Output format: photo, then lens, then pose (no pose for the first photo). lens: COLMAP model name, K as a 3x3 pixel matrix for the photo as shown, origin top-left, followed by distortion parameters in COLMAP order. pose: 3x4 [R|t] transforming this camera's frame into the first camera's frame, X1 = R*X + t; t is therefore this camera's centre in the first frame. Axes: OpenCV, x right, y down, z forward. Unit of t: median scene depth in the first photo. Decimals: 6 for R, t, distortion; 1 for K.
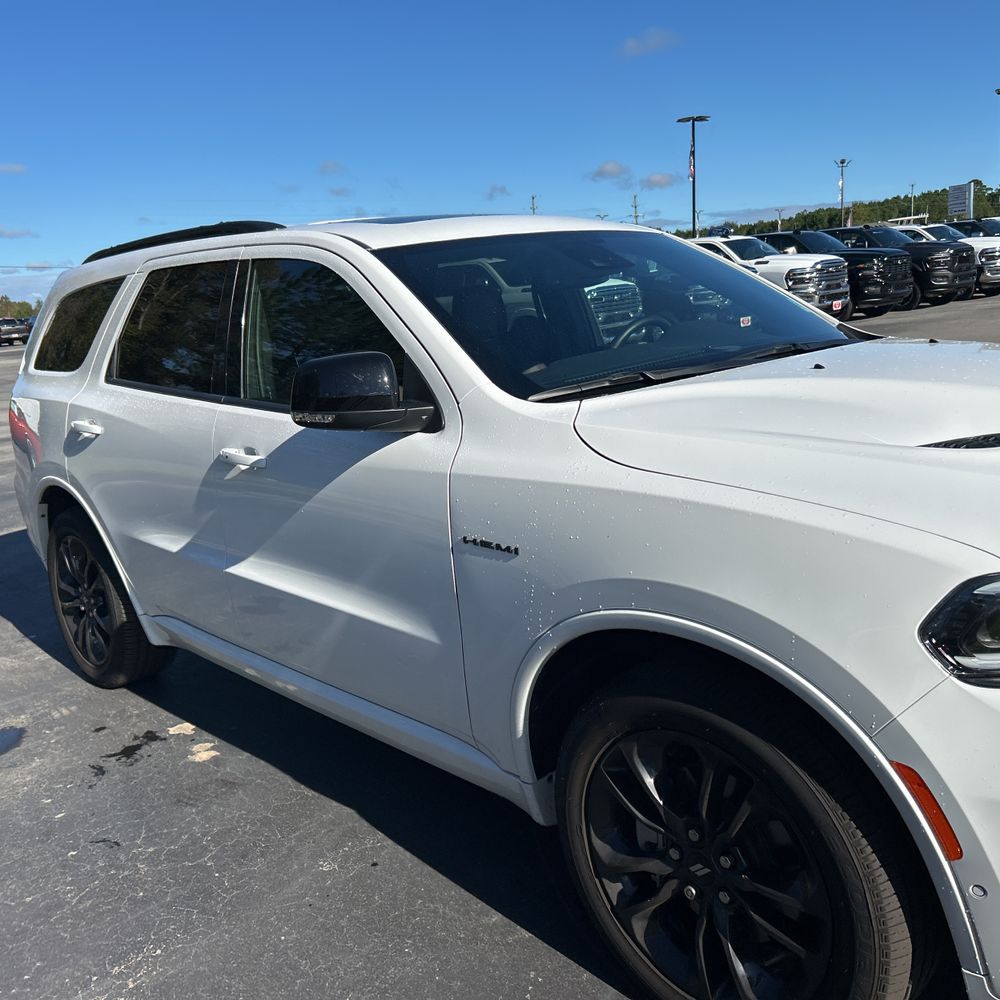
lens RADIAL K [[1022.6, 0, 485.4], [0, 1022.6, 493.9], [0, 0, 1]] dist [0.022801, 0.000000]
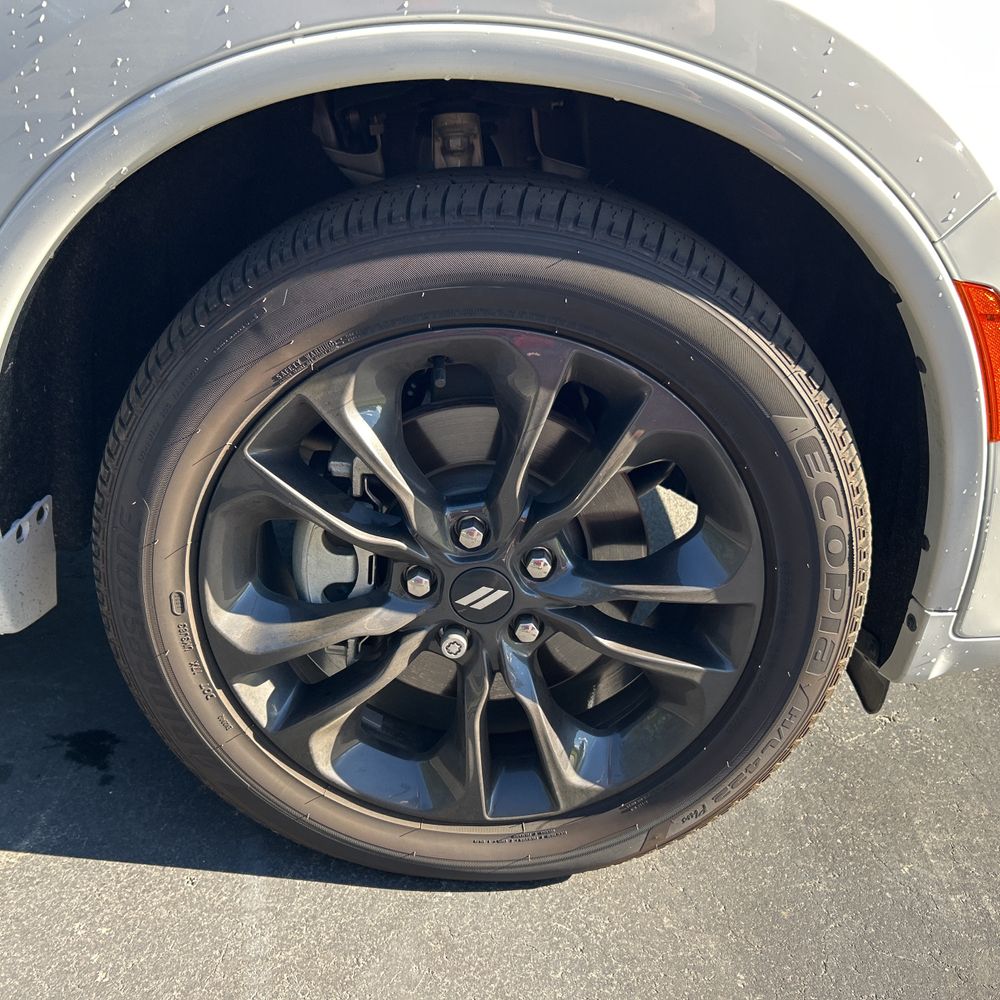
lens RADIAL K [[1022.6, 0, 497.7], [0, 1022.6, 498.9], [0, 0, 1]] dist [0.022801, 0.000000]
pose [[0.657617, -0.176305, 0.732432, -0.102490], [0.019063, 0.975813, 0.217774, 0.130600], [-0.753111, -0.129250, 0.645072, 0.426410]]
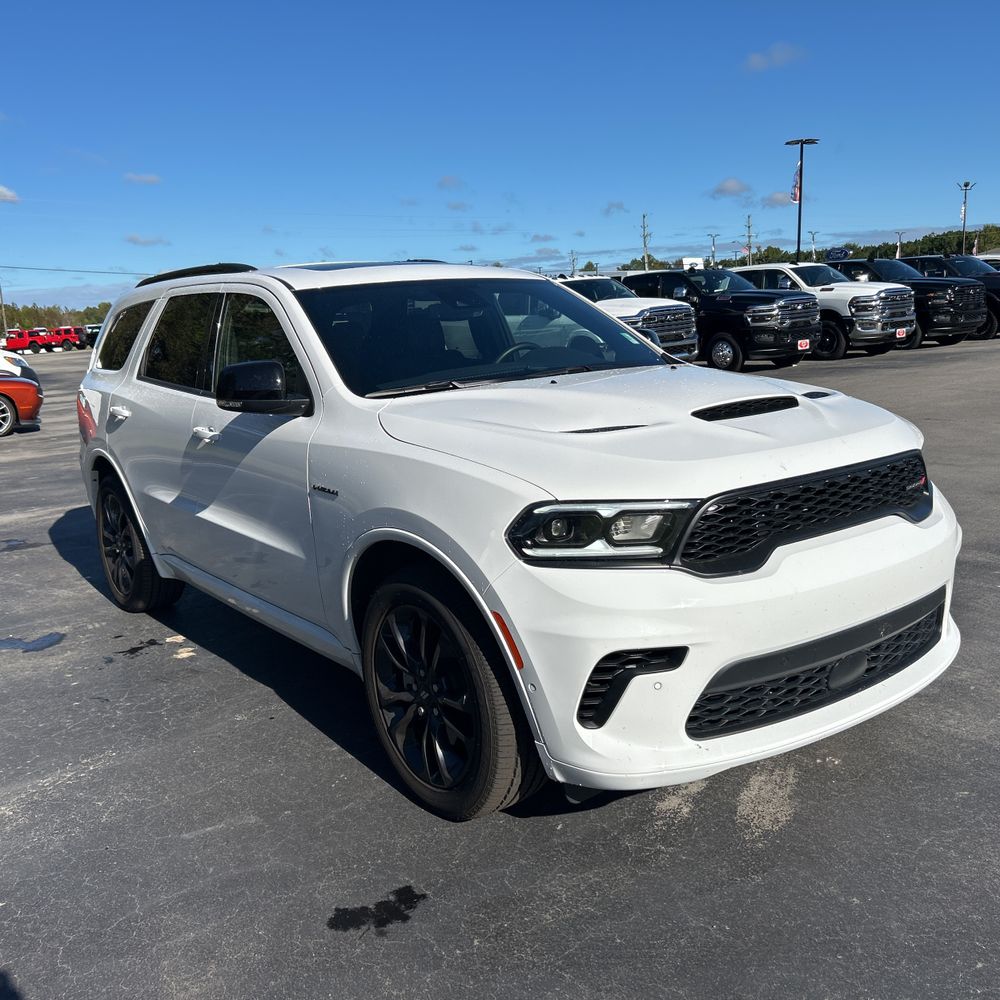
lens RADIAL K [[1022.6, 0, 490.3], [0, 1022.6, 491.0], [0, 0, 1]] dist [0.022801, 0.000000]
pose [[0.994141, 0.044368, -0.098564, 0.289697], [-0.045966, 0.998845, -0.014008, 0.044665], [0.097829, 0.018456, 0.995032, -0.360821]]
